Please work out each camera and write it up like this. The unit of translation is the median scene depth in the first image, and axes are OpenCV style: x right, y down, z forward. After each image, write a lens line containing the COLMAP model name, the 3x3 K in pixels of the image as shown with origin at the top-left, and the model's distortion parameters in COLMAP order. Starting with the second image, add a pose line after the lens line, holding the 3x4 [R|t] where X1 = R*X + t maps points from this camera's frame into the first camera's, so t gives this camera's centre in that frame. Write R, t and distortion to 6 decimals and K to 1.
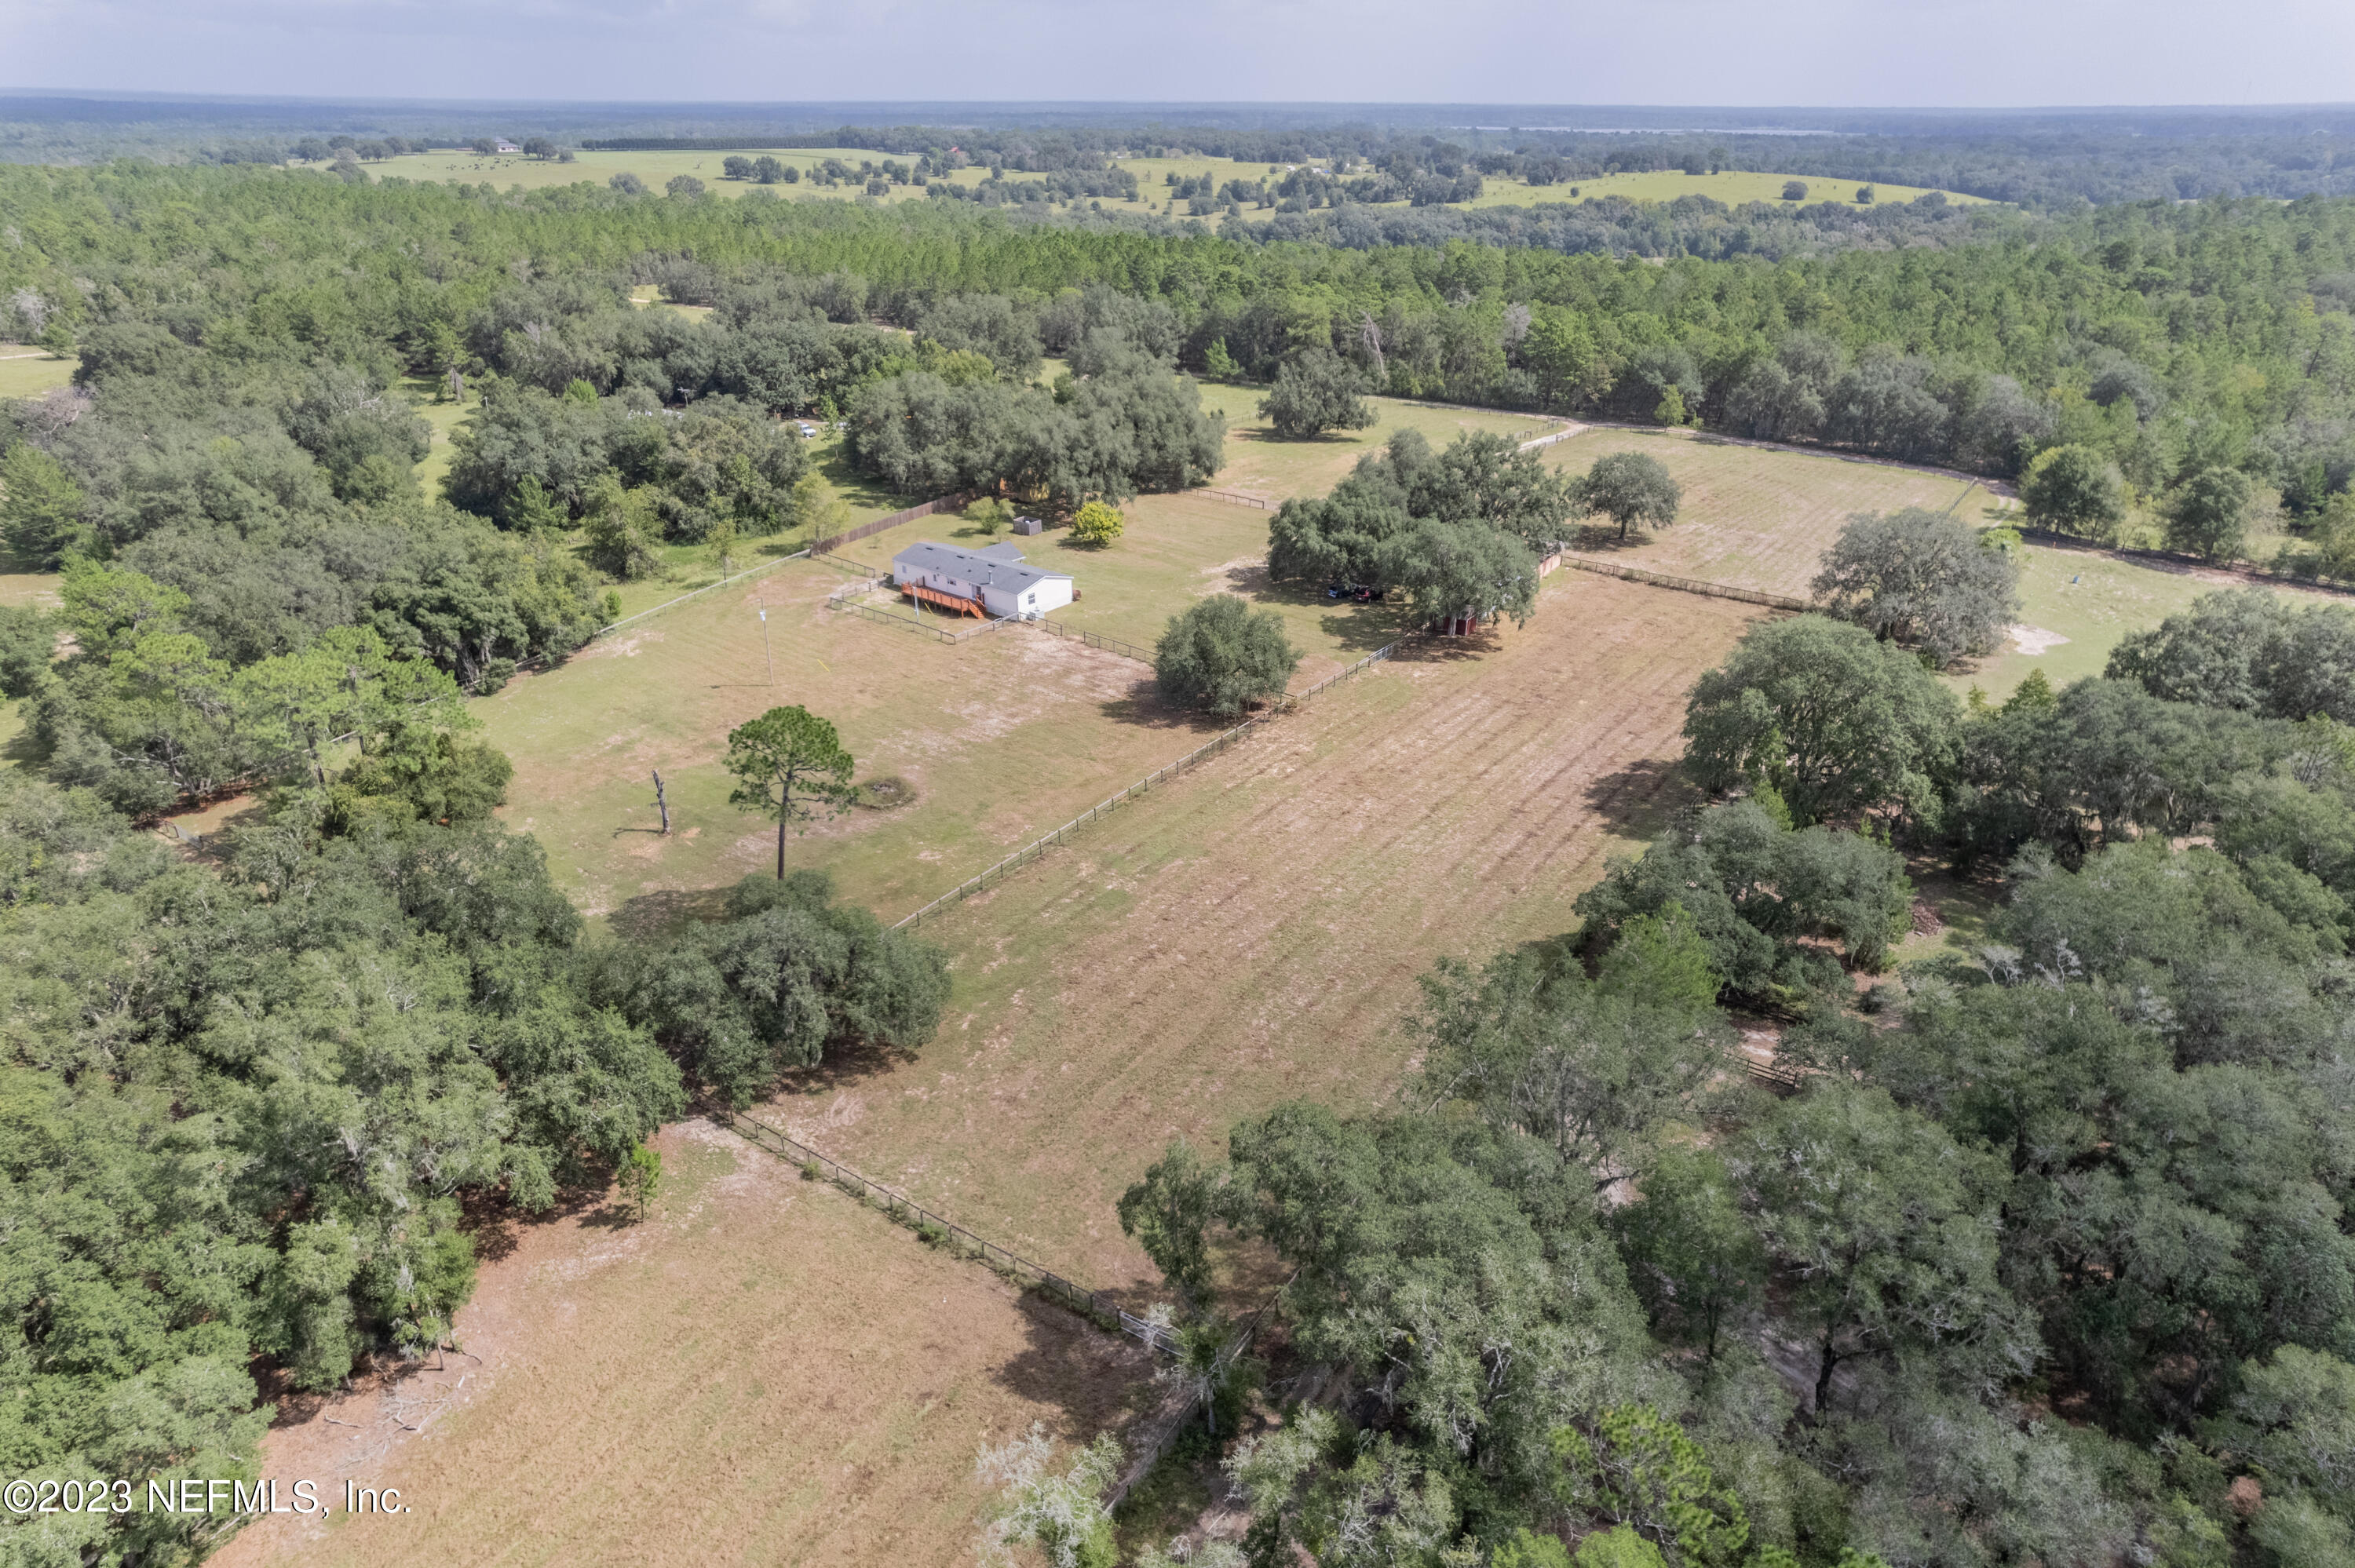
lens RADIAL K [[1484.2, 0, 1211.9], [0, 1484.2, 790.8], [0, 0, 1]] dist [-0.030491, 0.032967]
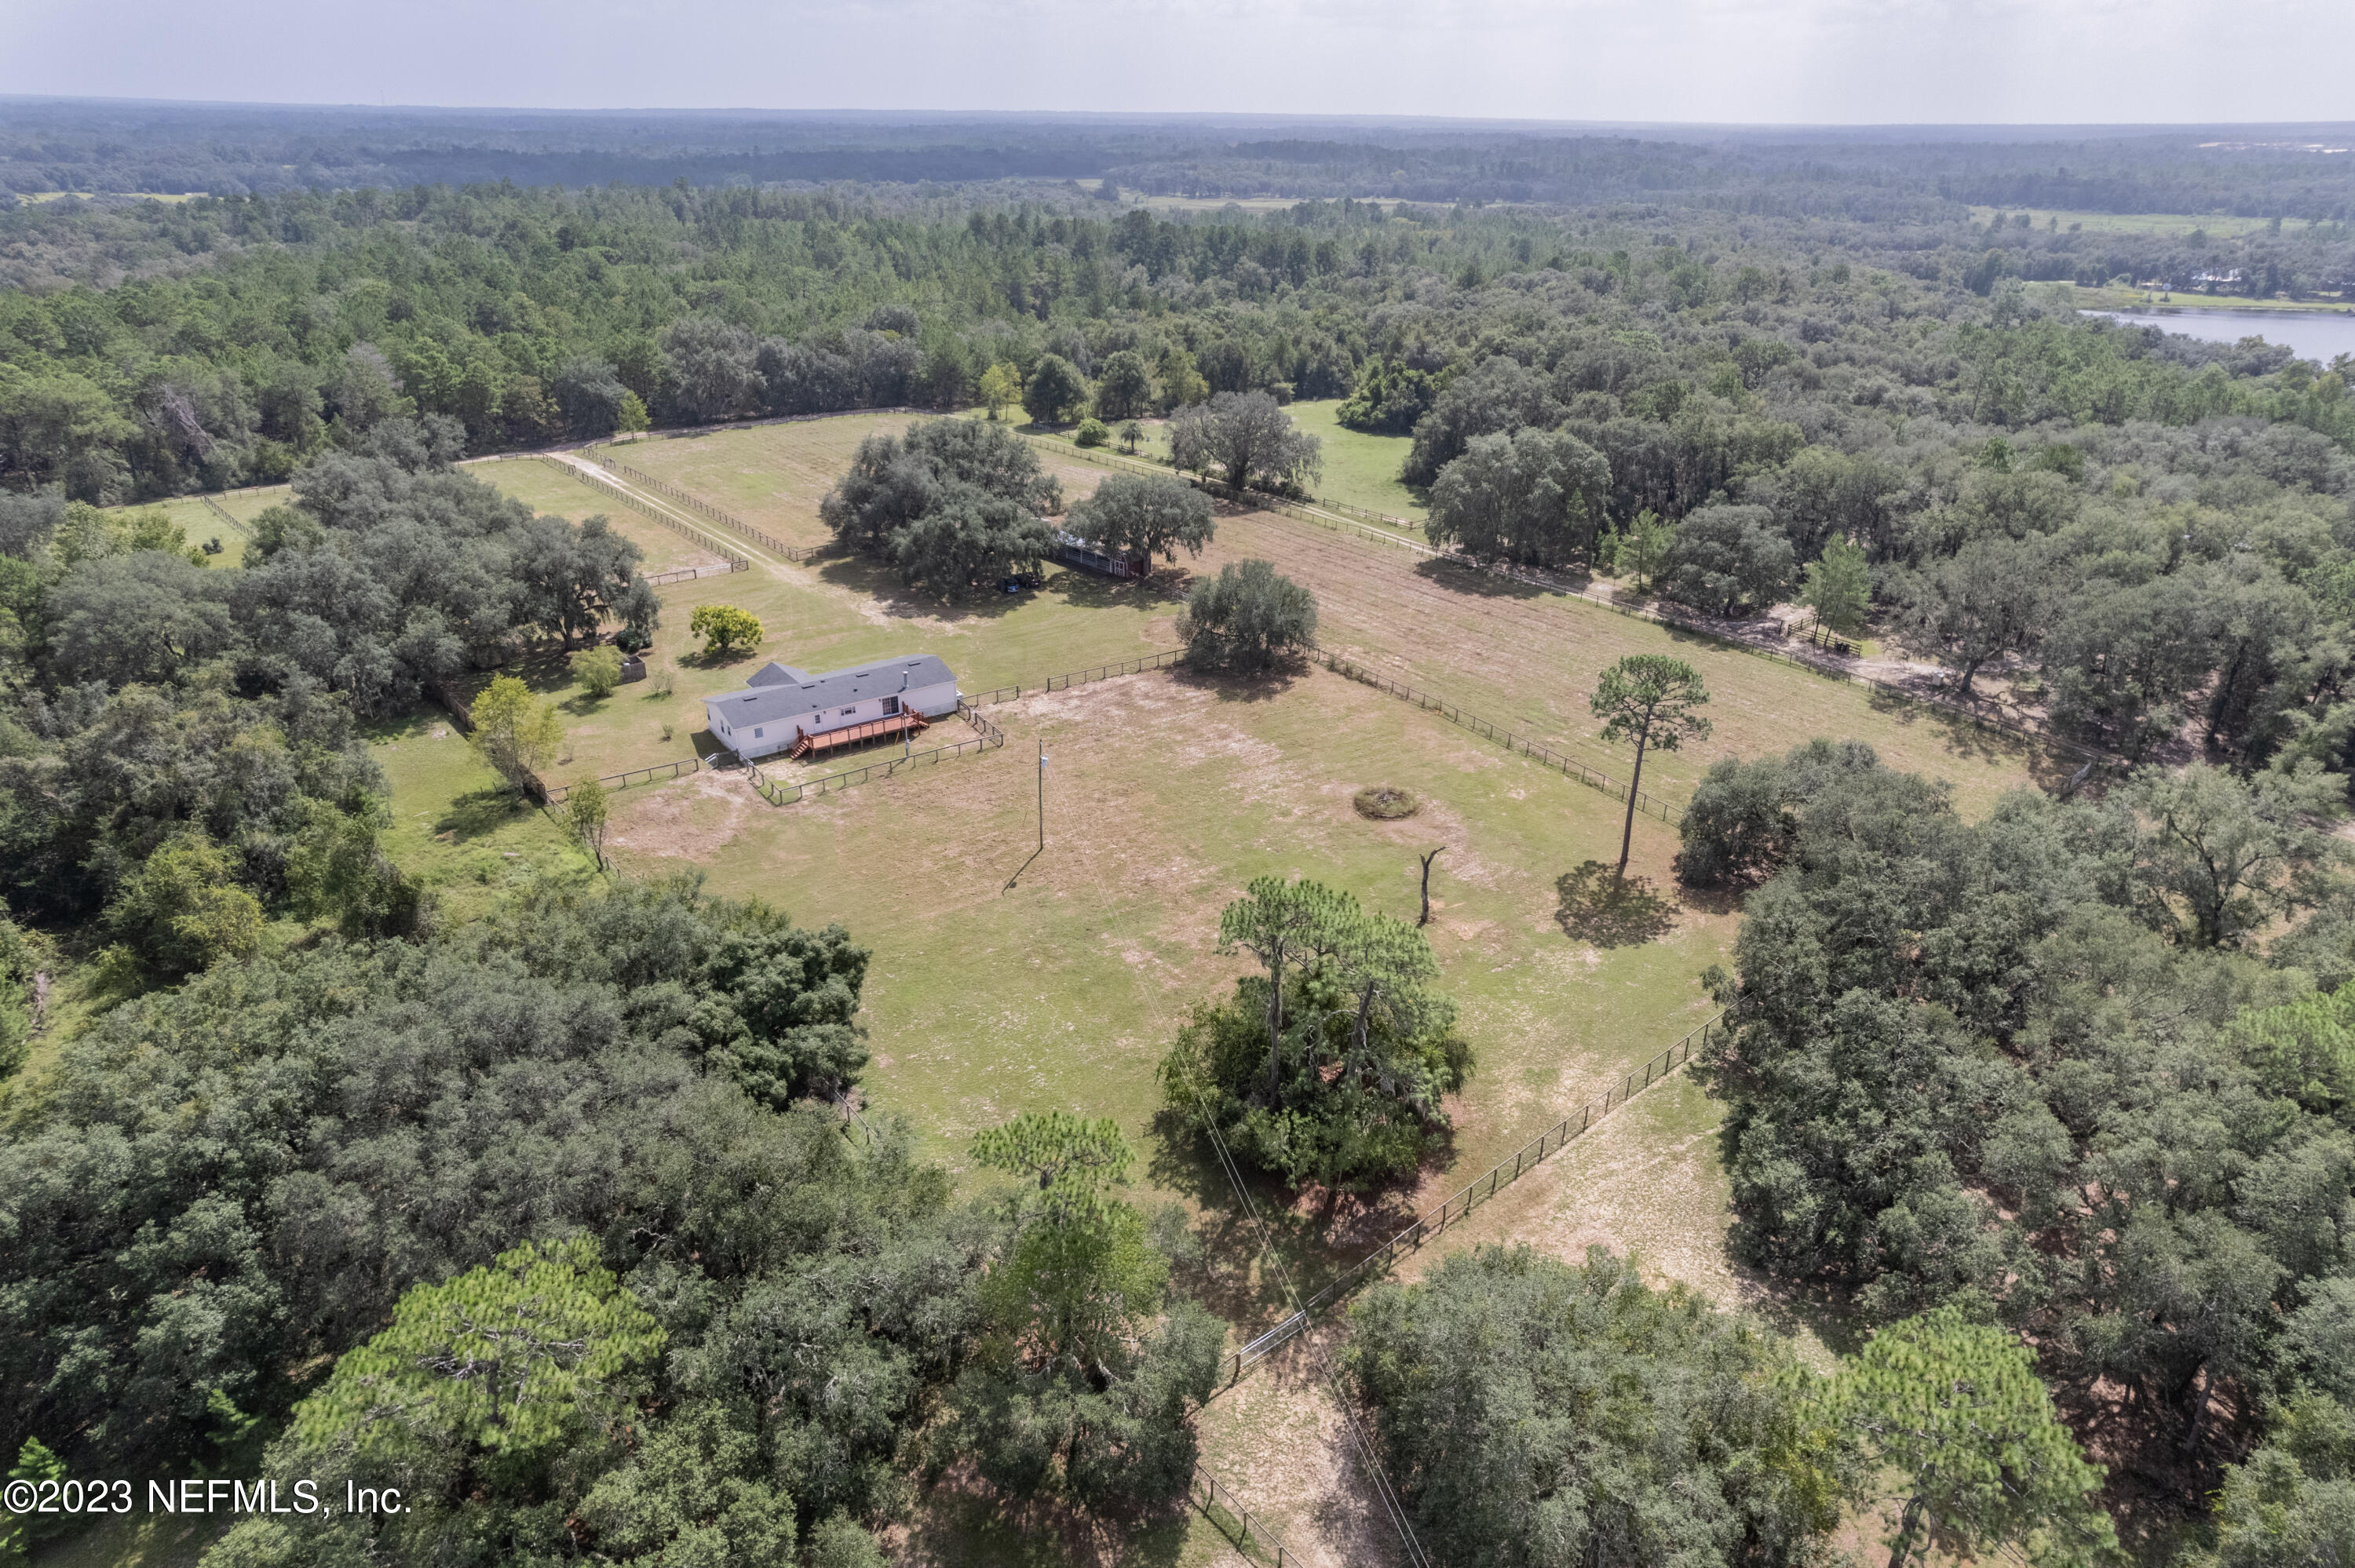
lens RADIAL K [[1482.9, 0, 1215.0], [0, 1482.9, 807.5], [0, 0, 1]] dist [-0.051033, 0.067032]
pose [[0.250732, -0.418721, 0.872815, -0.740590], [0.405923, 0.863998, 0.297883, -0.223580], [-0.878840, 0.279607, 0.386601, 0.476972]]
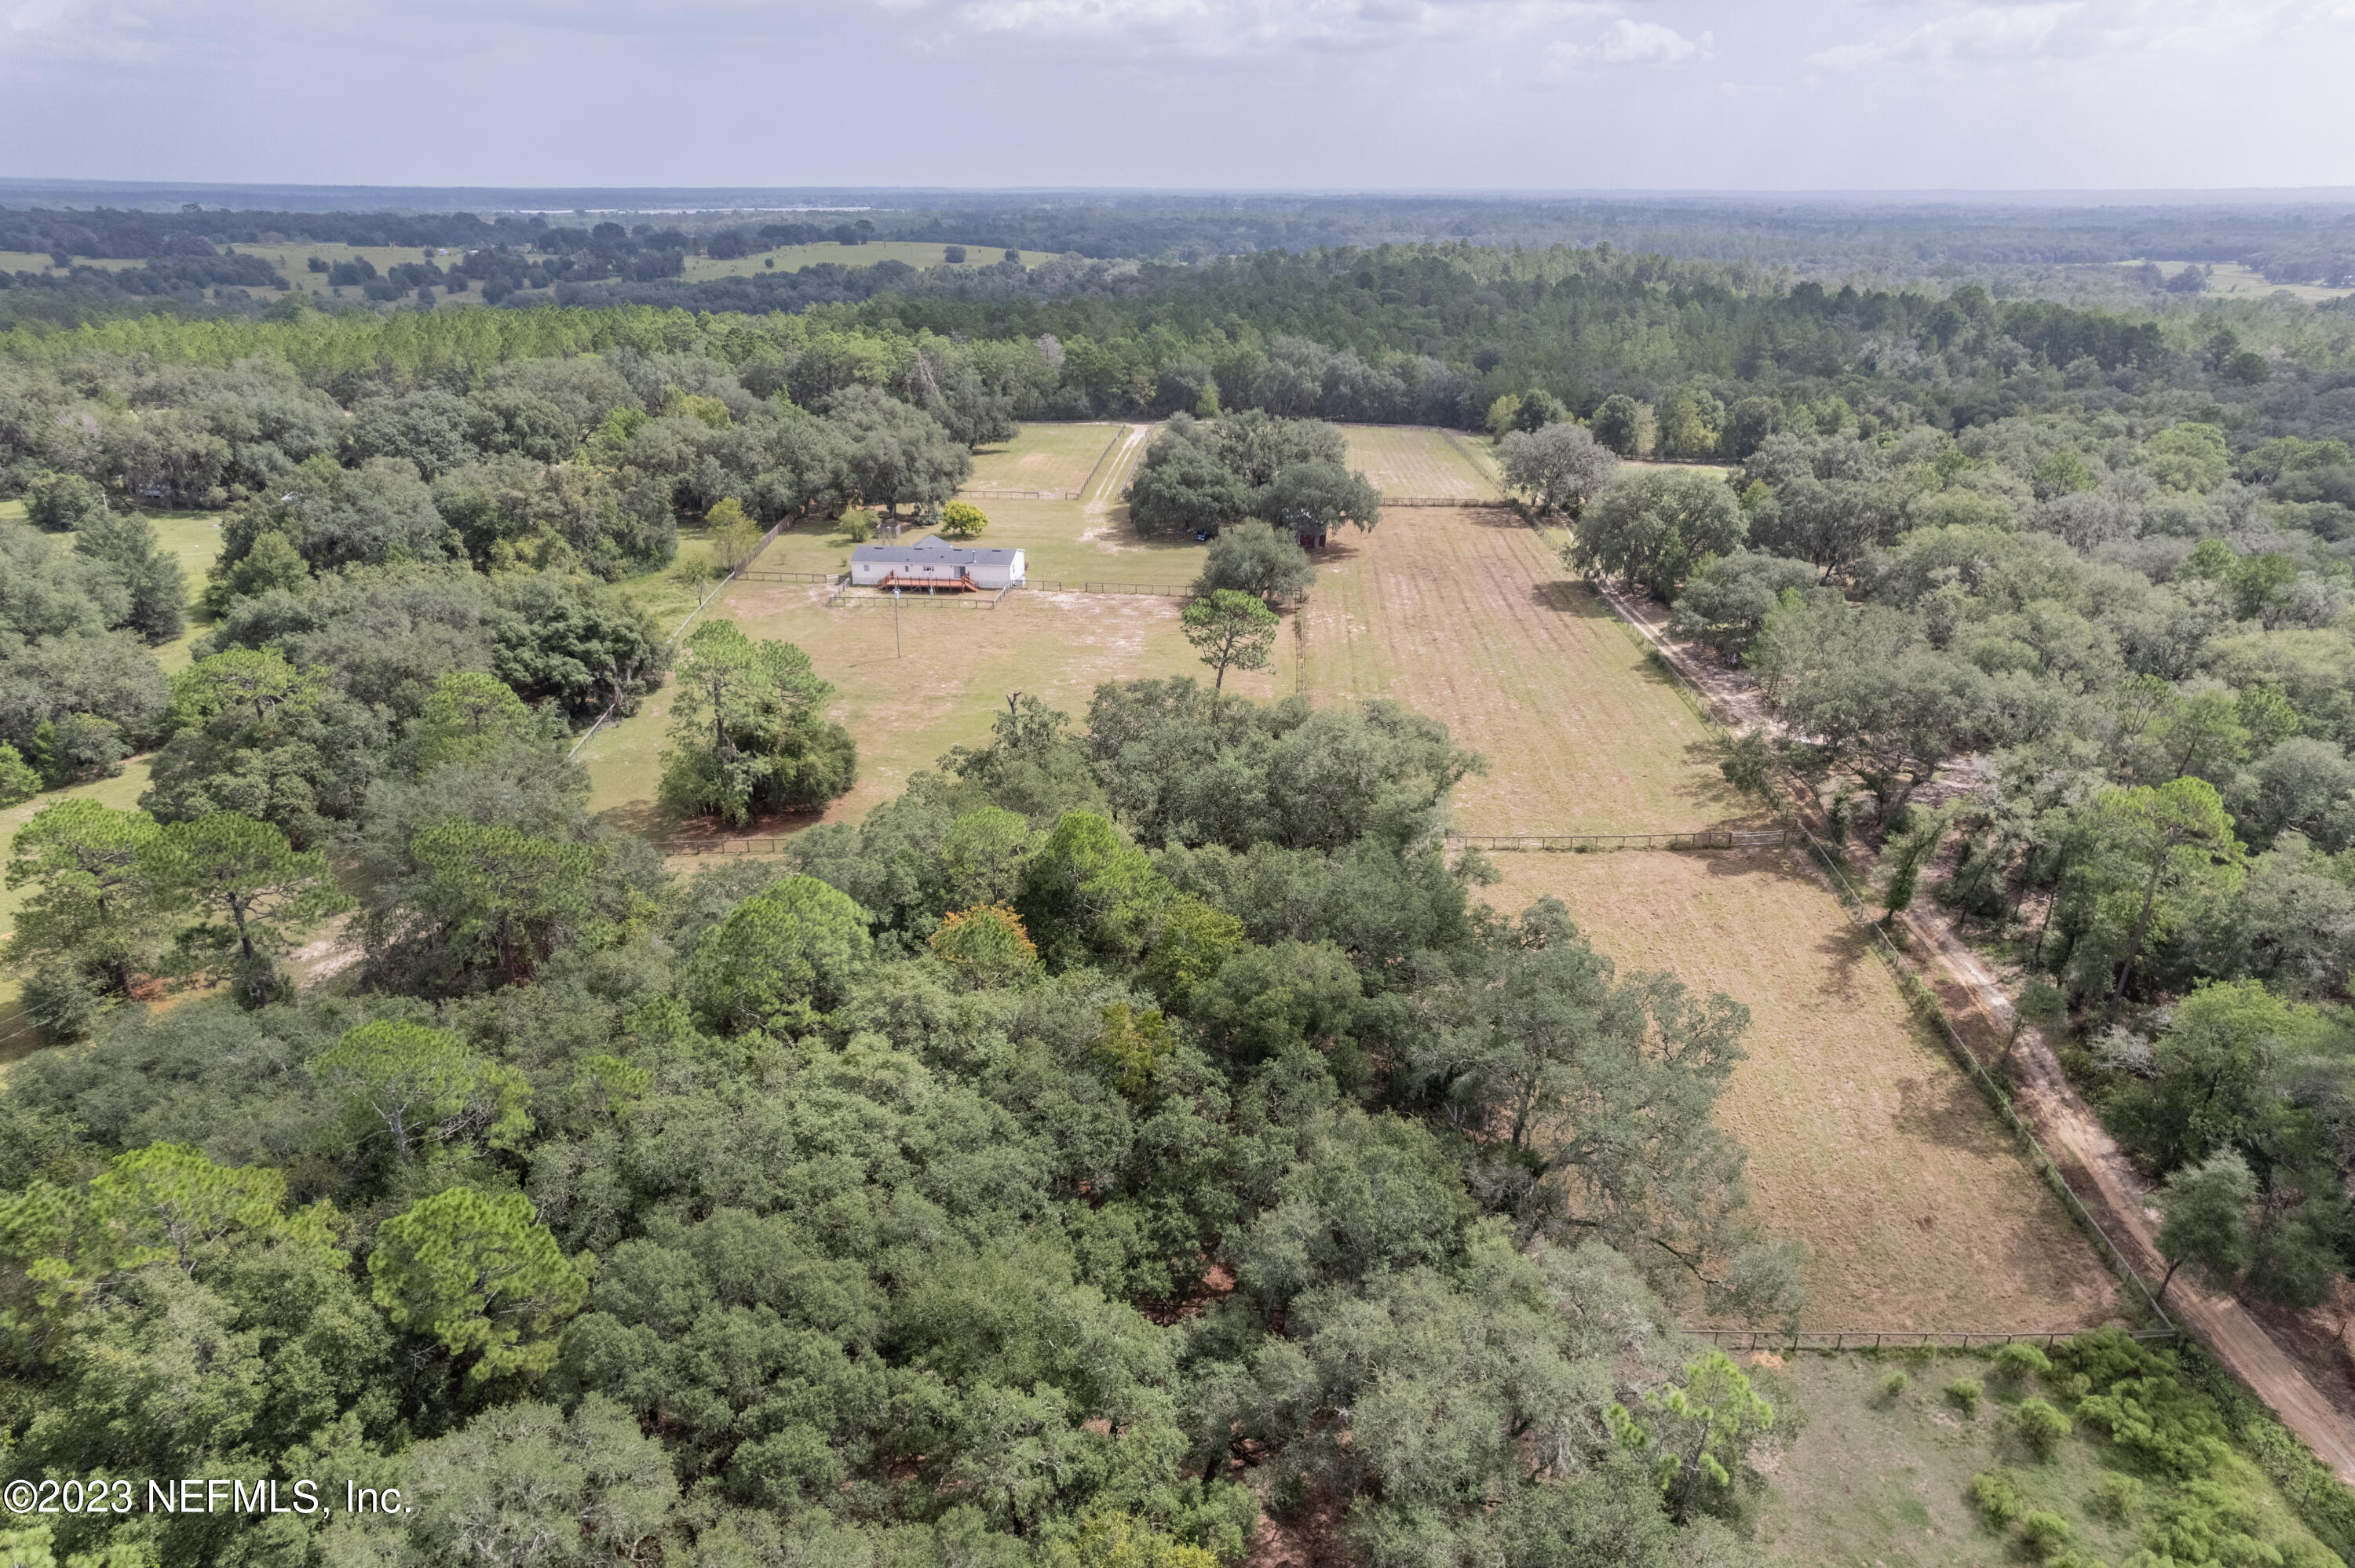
lens RADIAL K [[1482.9, 0, 1215.0], [0, 1482.9, 807.5], [0, 0, 1]] dist [-0.051033, 0.067032]
pose [[0.826193, -0.222962, 0.517391, -0.553012], [0.241552, 0.969853, 0.032222, 0.049275], [-0.508977, 0.098355, 0.855142, -0.065443]]
